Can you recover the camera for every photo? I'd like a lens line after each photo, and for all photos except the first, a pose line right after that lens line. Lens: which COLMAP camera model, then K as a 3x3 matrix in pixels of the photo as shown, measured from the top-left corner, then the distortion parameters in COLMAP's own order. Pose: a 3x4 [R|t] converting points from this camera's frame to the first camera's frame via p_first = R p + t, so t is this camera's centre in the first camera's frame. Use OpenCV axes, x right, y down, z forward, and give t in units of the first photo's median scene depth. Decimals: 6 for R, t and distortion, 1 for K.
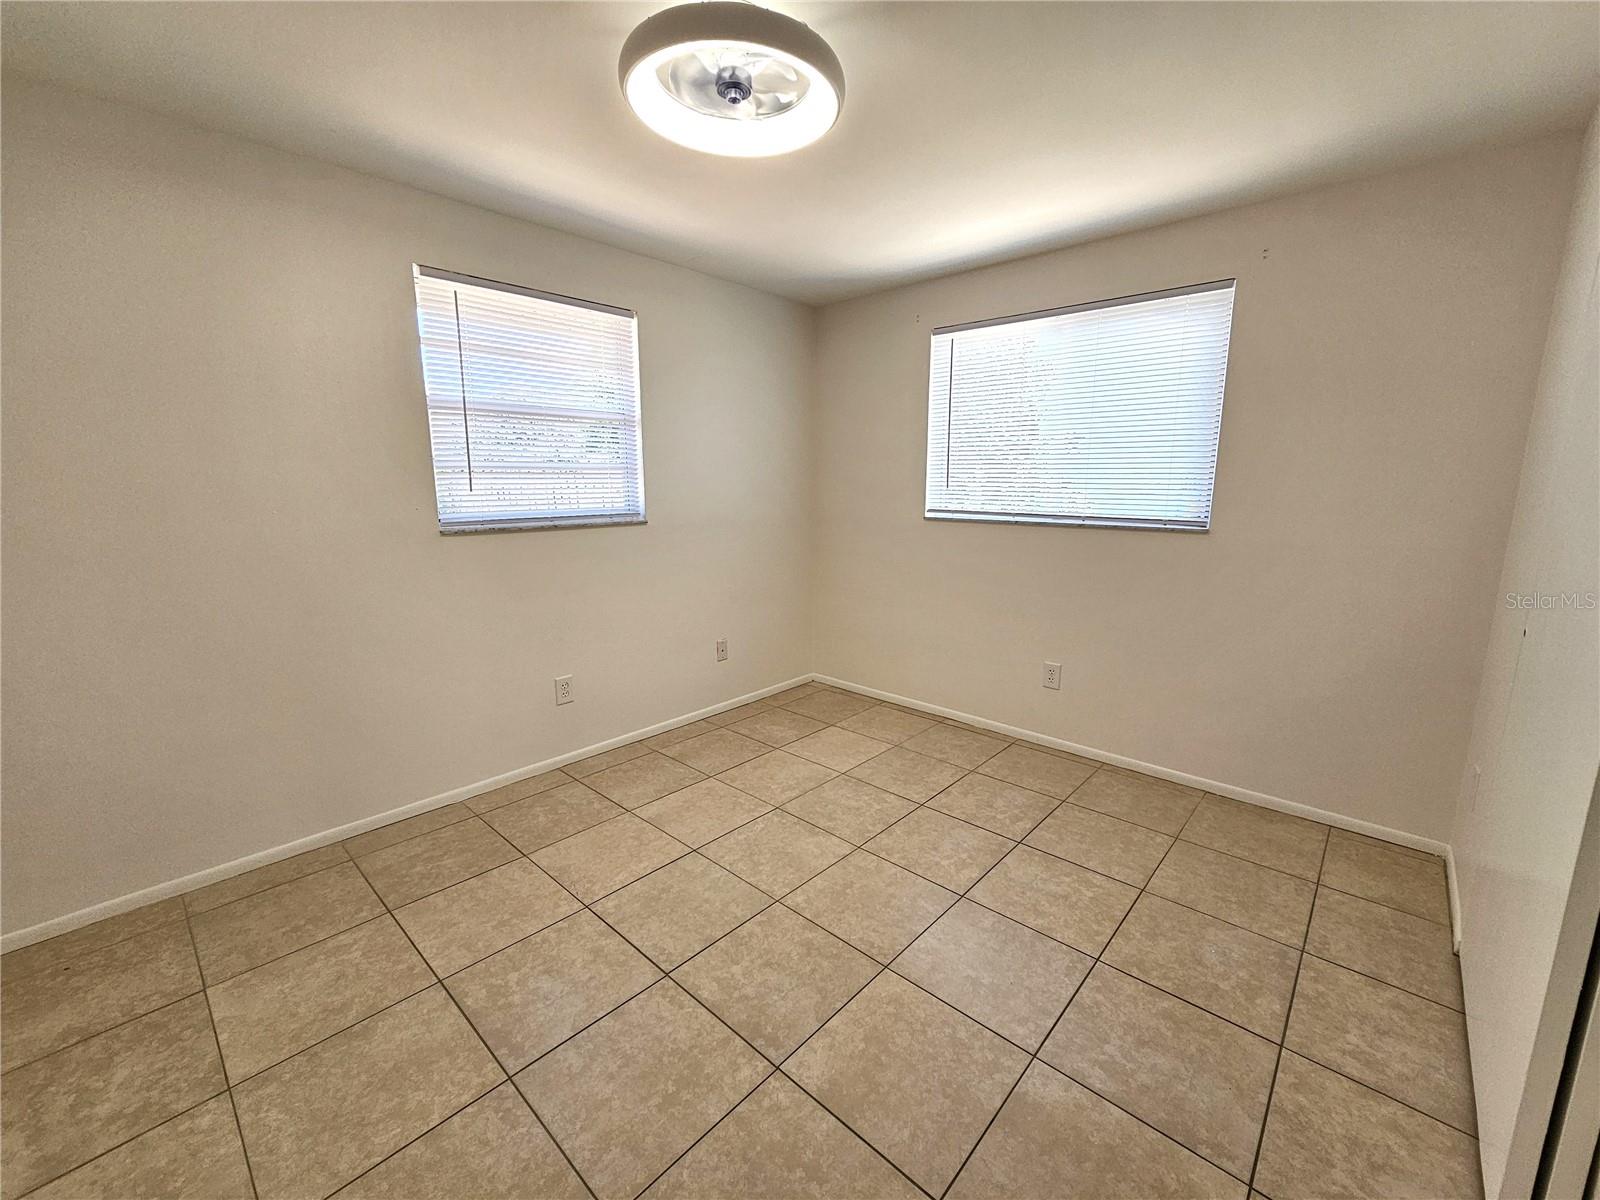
lens RADIAL K [[651.3, 0, 809.1], [0, 651.3, 594.1], [0, 0, 1]] dist [0.007495, -0.000196]
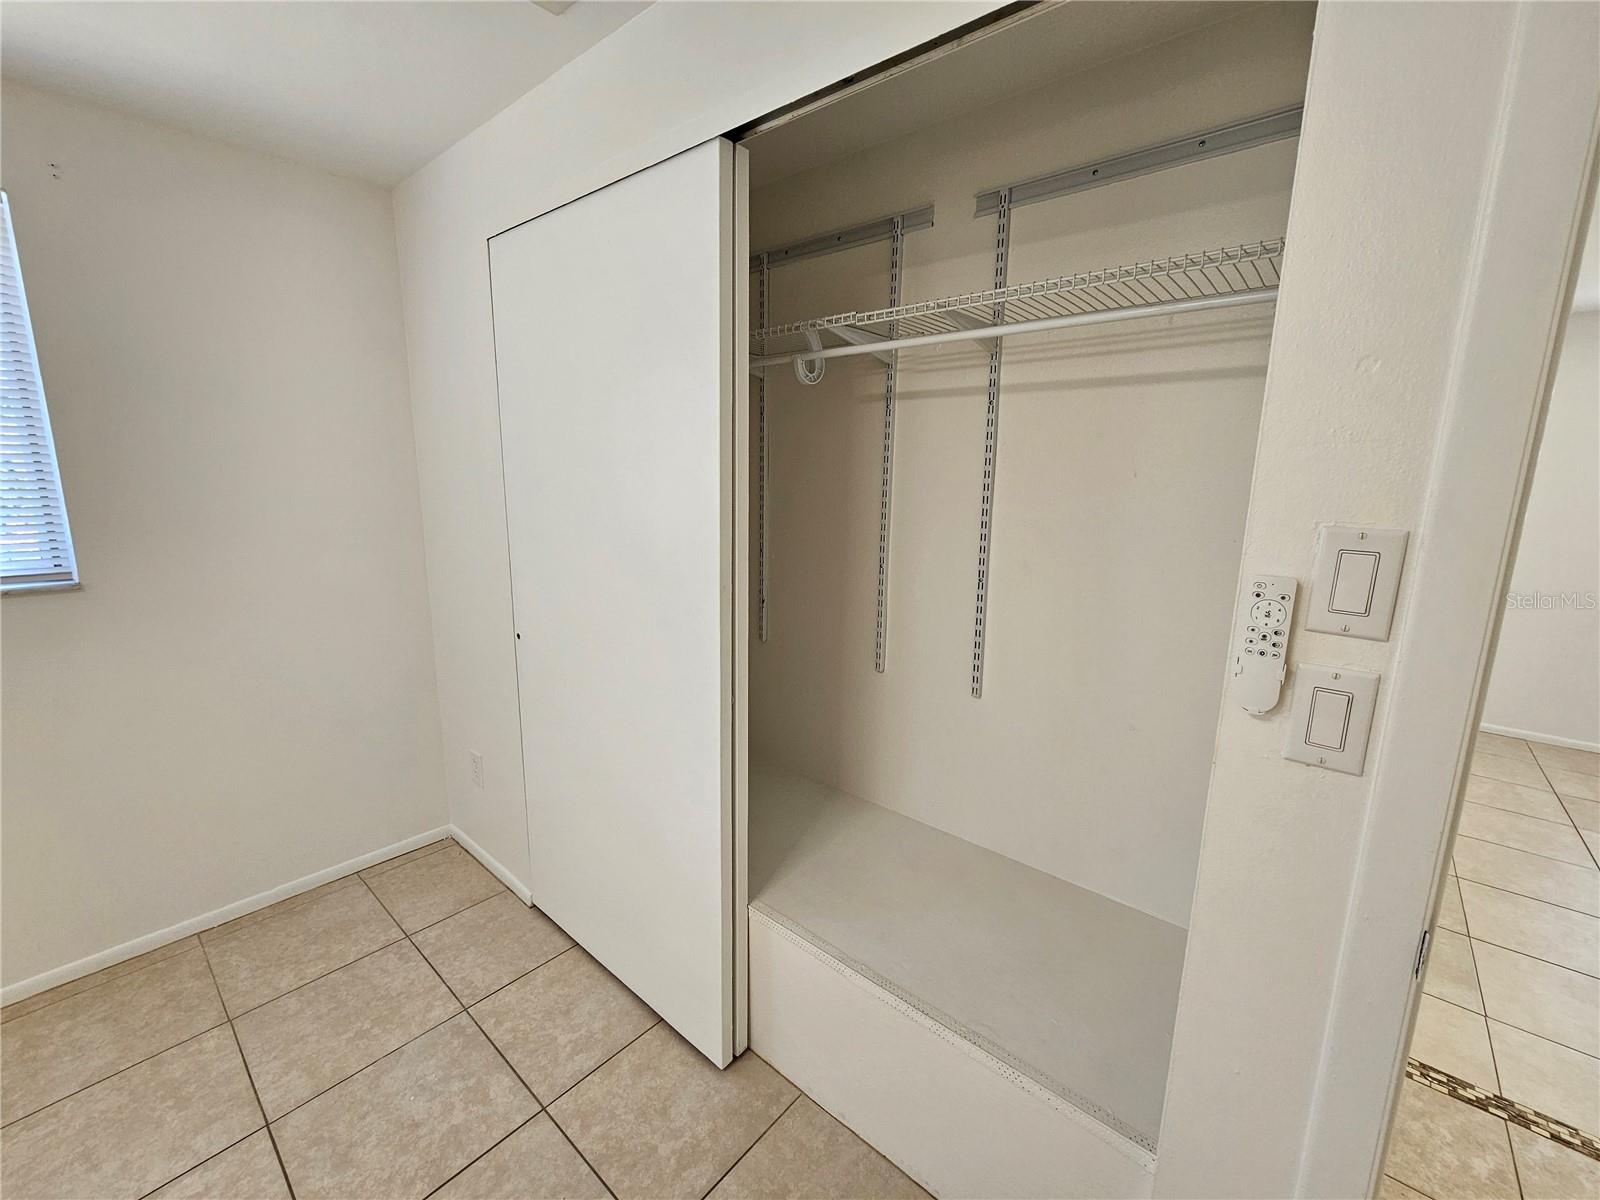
lens RADIAL K [[651.3, 0, 801.7], [0, 651.3, 593.9], [0, 0, 1]] dist [0.007495, -0.000196]
pose [[-0.028132, -0.190889, 0.981208, -0.088021], [0.153108, 0.969191, 0.192941, -0.155608], [-0.987809, 0.155659, 0.001961, 0.409832]]
